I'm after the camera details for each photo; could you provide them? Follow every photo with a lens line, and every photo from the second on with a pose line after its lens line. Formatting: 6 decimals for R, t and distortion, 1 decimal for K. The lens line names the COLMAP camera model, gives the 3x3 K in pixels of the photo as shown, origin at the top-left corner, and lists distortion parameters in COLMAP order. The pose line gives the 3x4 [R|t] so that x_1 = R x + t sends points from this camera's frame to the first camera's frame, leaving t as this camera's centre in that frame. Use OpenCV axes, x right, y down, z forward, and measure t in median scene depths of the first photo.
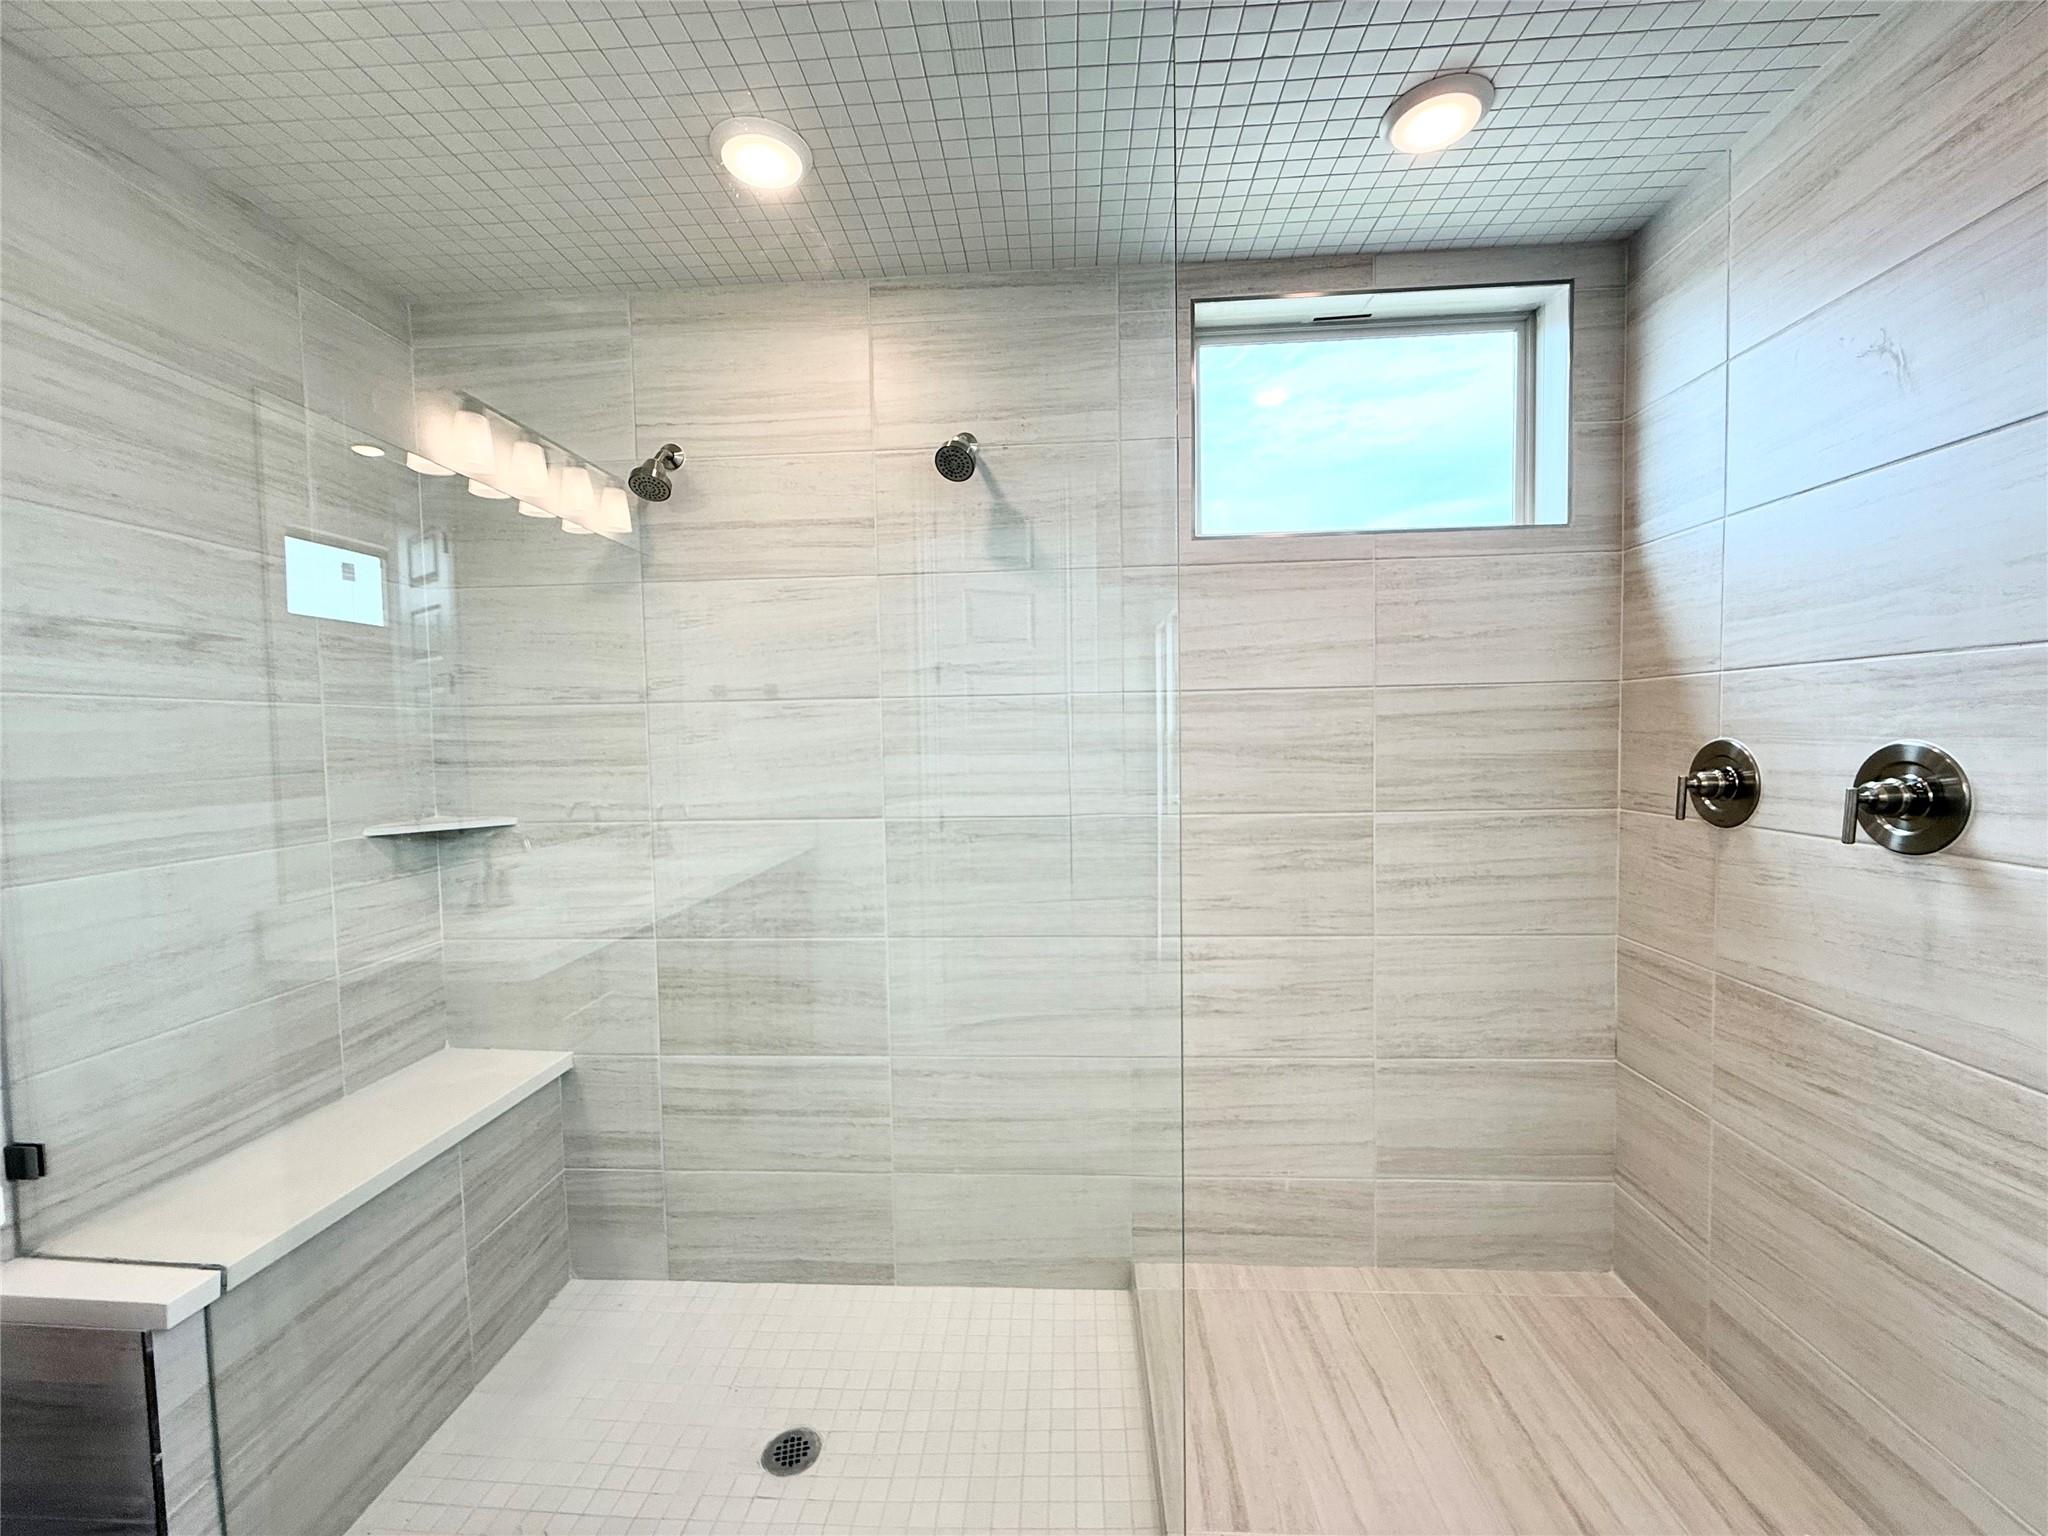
lens RADIAL K [[818.3, 0, 1020.9], [0, 818.3, 773.7], [0, 0, 1]] dist [0.000367, 0.000835]
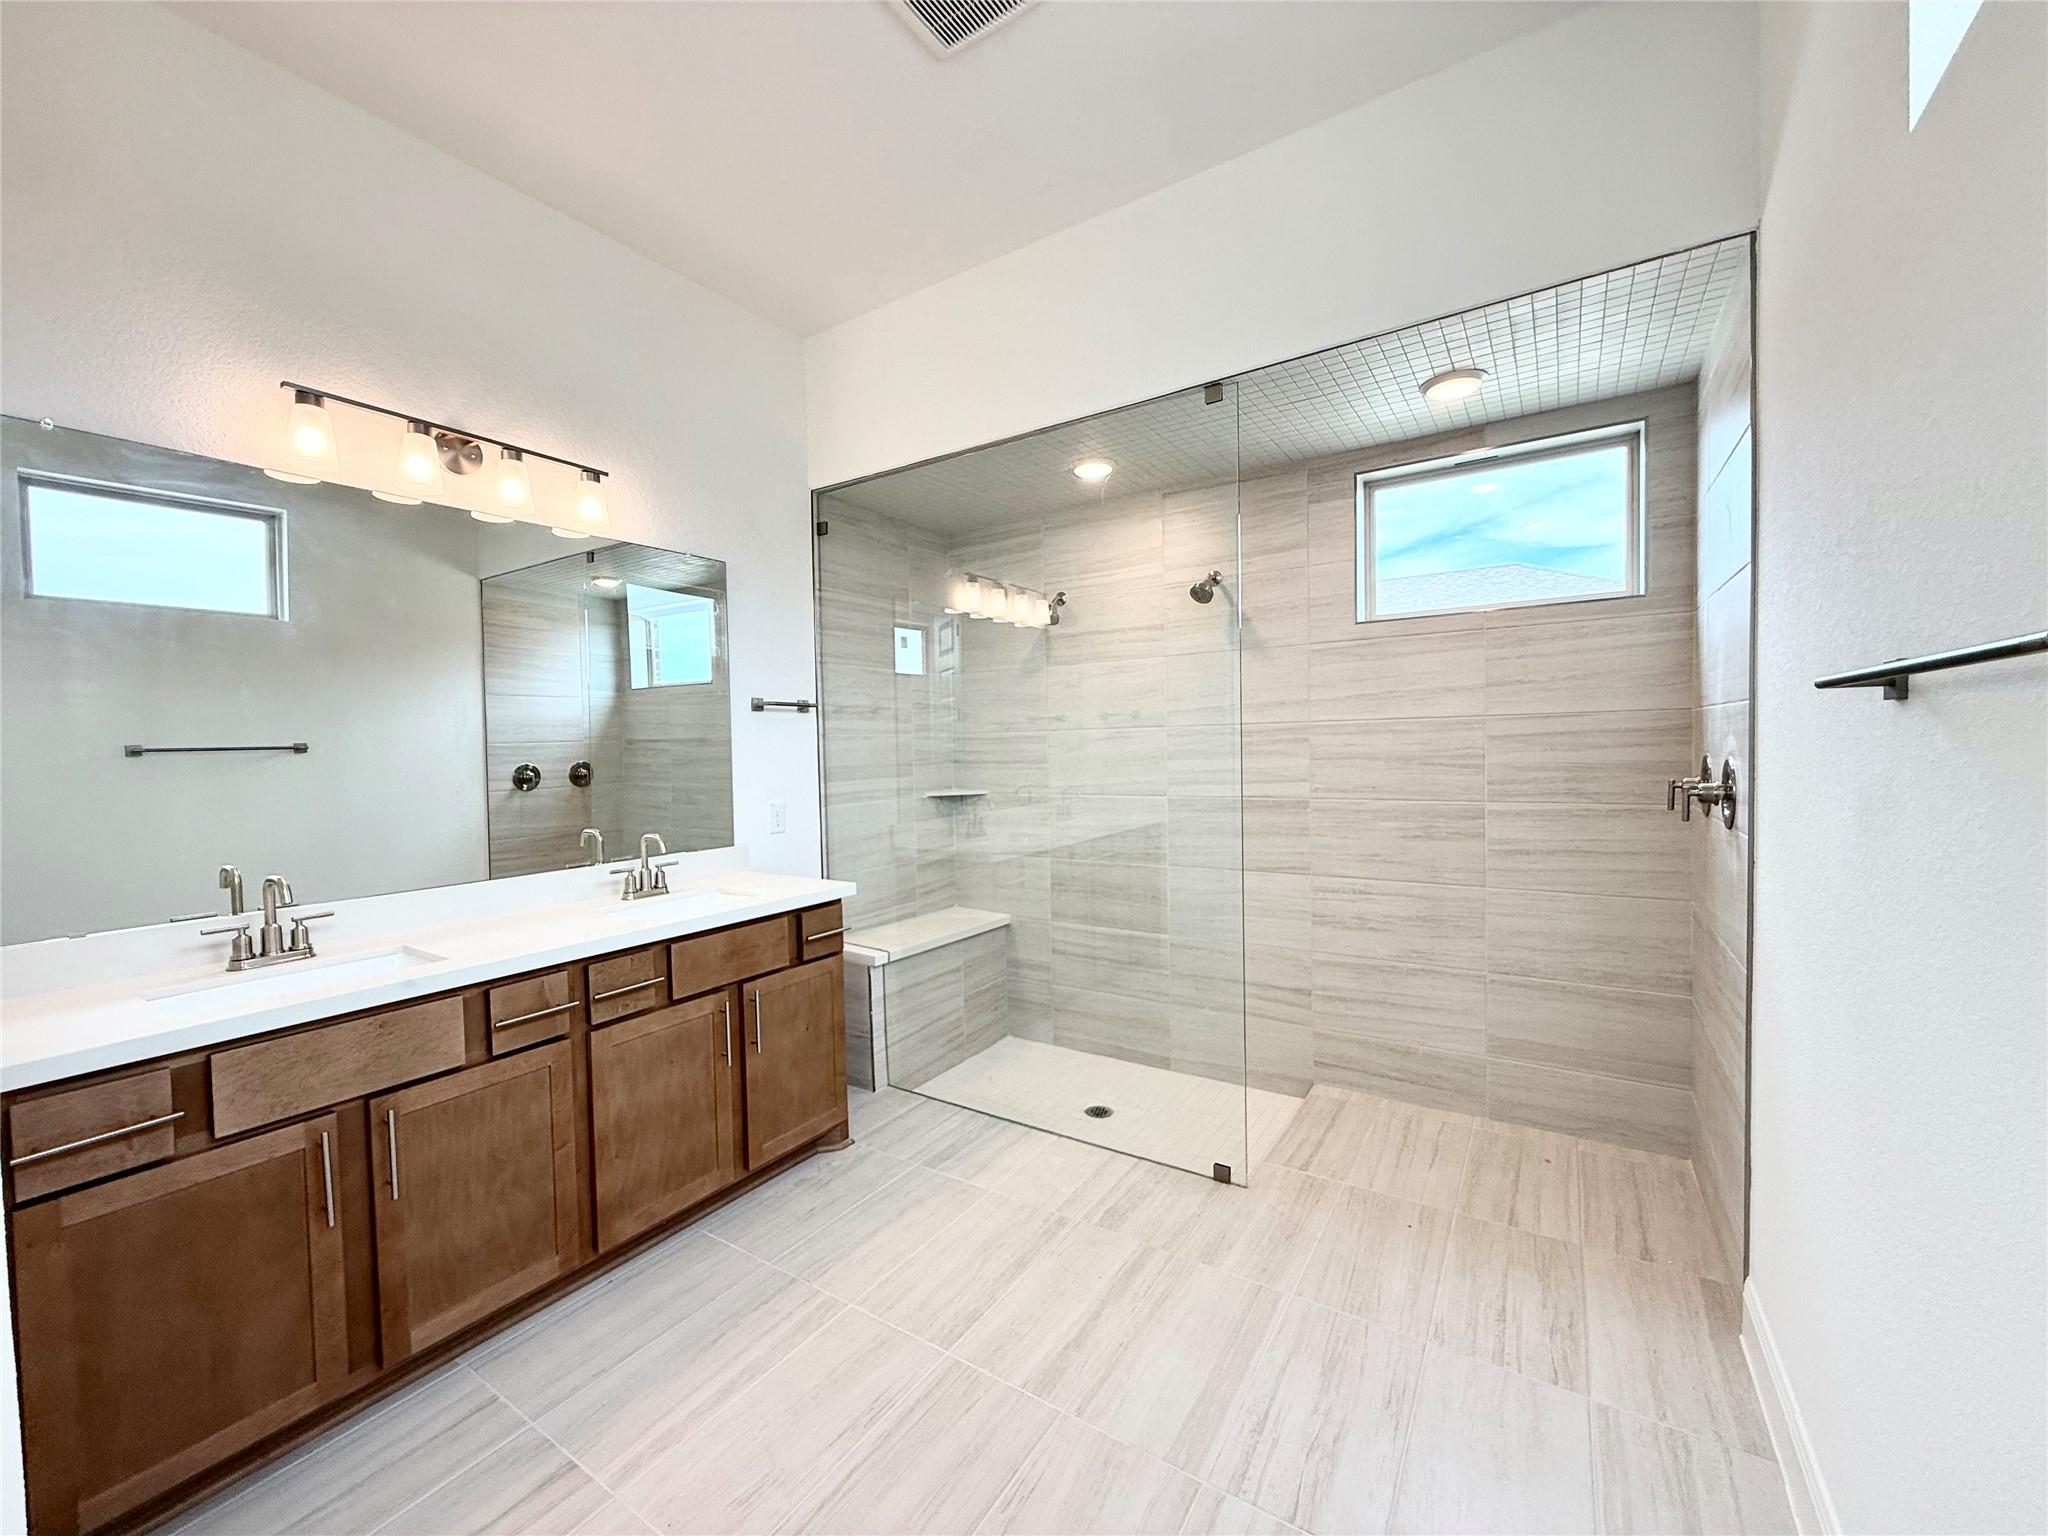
lens RADIAL K [[818.3, 0, 1025.7], [0, 818.3, 767.8], [0, 0, 1]] dist [0.000367, 0.000835]
pose [[0.868558, 0.013916, -0.495392, 0.437954], [-0.017419, 0.999845, -0.002453, 0.003841], [0.495281, 0.010760, 0.868666, -0.665738]]
